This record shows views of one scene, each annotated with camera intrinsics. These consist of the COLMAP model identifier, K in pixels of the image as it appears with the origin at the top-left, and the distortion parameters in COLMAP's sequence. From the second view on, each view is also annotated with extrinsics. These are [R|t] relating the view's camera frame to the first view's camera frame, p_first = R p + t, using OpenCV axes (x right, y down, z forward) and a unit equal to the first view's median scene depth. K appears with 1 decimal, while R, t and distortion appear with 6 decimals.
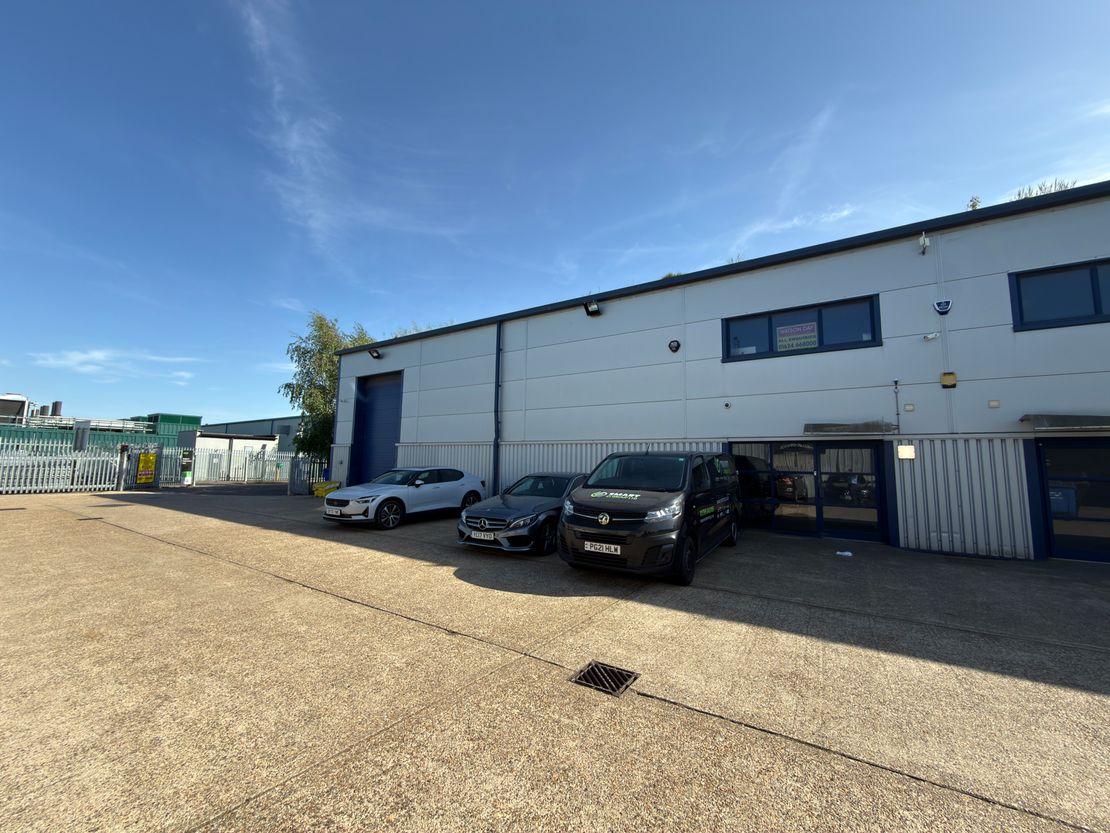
lens RADIAL K [[441.7, 0, 550.7], [0, 441.7, 415.1], [0, 0, 1]] dist [-0.001195, -0.000150]
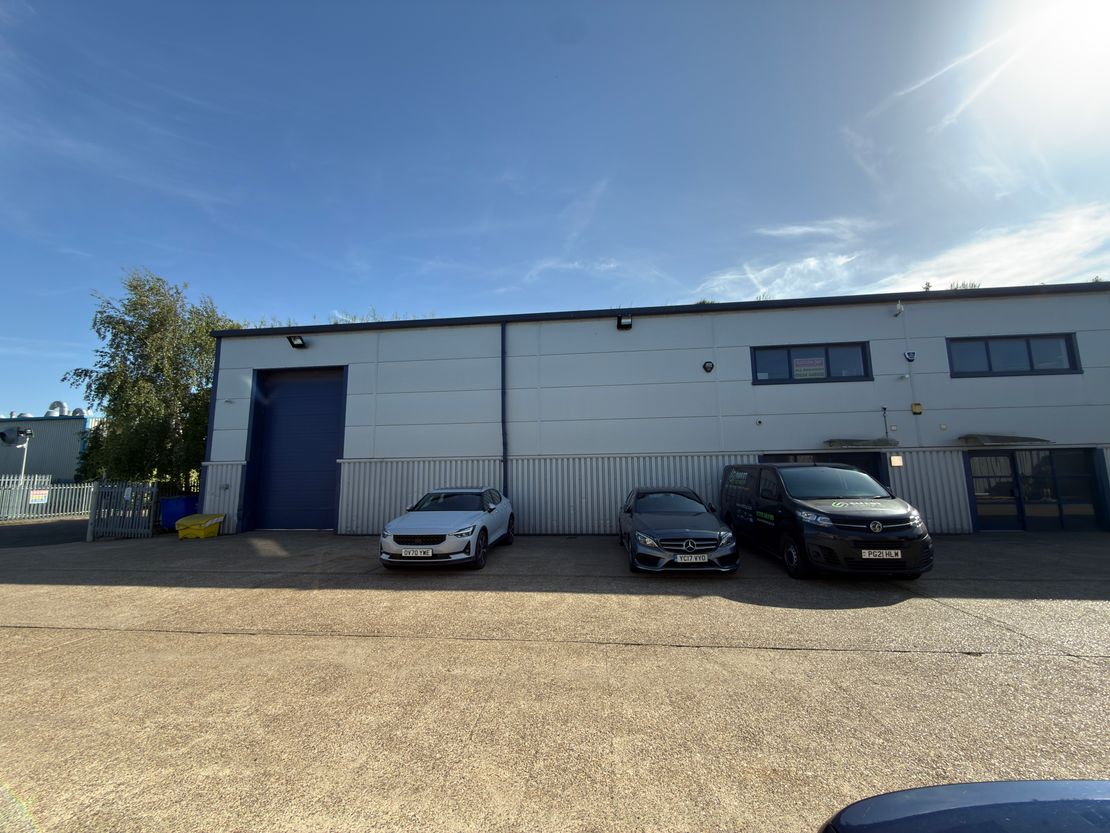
lens RADIAL K [[441.7, 0, 550.7], [0, 441.7, 415.1], [0, 0, 1]] dist [-0.001195, -0.000150]
pose [[0.891197, 0.034954, 0.452268, -0.614386], [-0.020336, 0.999103, -0.037145, 0.012624], [-0.453161, 0.023906, 0.891108, 0.230281]]
